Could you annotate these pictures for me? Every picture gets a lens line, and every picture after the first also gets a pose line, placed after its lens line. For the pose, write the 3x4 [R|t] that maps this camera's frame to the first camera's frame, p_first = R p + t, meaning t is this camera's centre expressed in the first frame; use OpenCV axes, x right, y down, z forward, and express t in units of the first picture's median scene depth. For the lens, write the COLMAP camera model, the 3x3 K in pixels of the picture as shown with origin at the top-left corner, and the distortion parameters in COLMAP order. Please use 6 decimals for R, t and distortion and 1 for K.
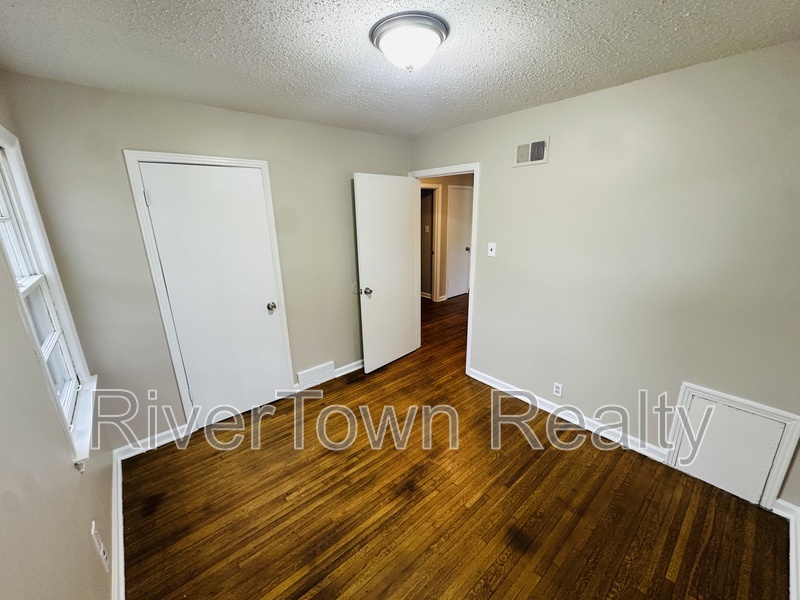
lens RADIAL K [[321.1, 0, 401.5], [0, 321.1, 300.2], [0, 0, 1]] dist [0.000265, -0.000014]
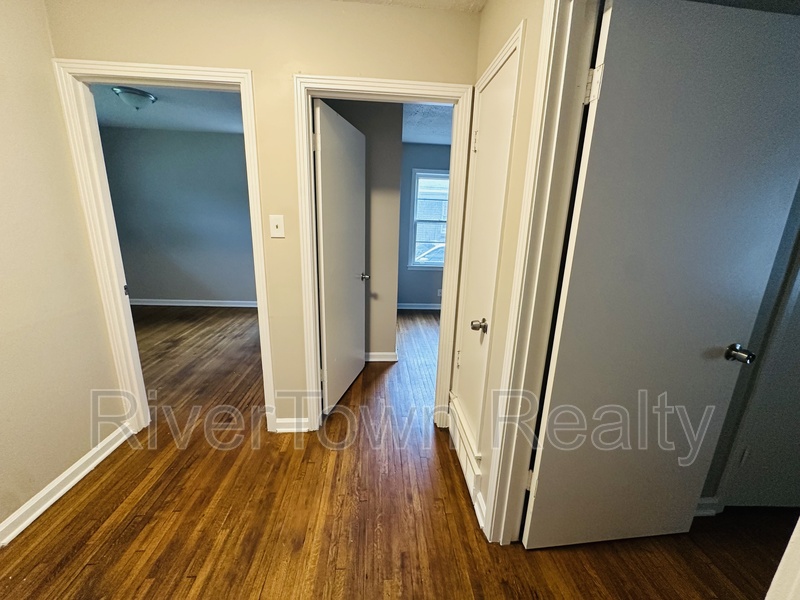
lens RADIAL K [[321.1, 0, 399.5], [0, 321.1, 301.6], [0, 0, 1]] dist [0.000265, -0.000014]
pose [[-0.607493, 0.188820, -0.771556, 0.553326], [-0.234088, 0.885641, 0.401051, -0.555249], [0.759049, 0.424248, -0.493821, 2.544534]]
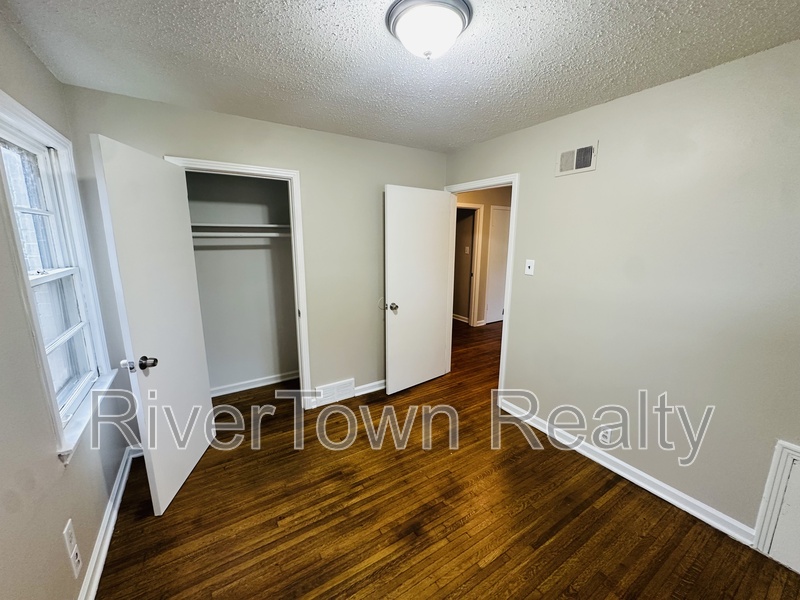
lens RADIAL K [[321.1, 0, 401.3], [0, 321.1, 300.3], [0, 0, 1]] dist [0.000265, -0.000014]
pose [[0.988858, 0.050639, -0.139982, 0.074431], [-0.061558, 0.995296, -0.074805, 0.033935], [0.135536, 0.082589, 0.987324, 0.089686]]
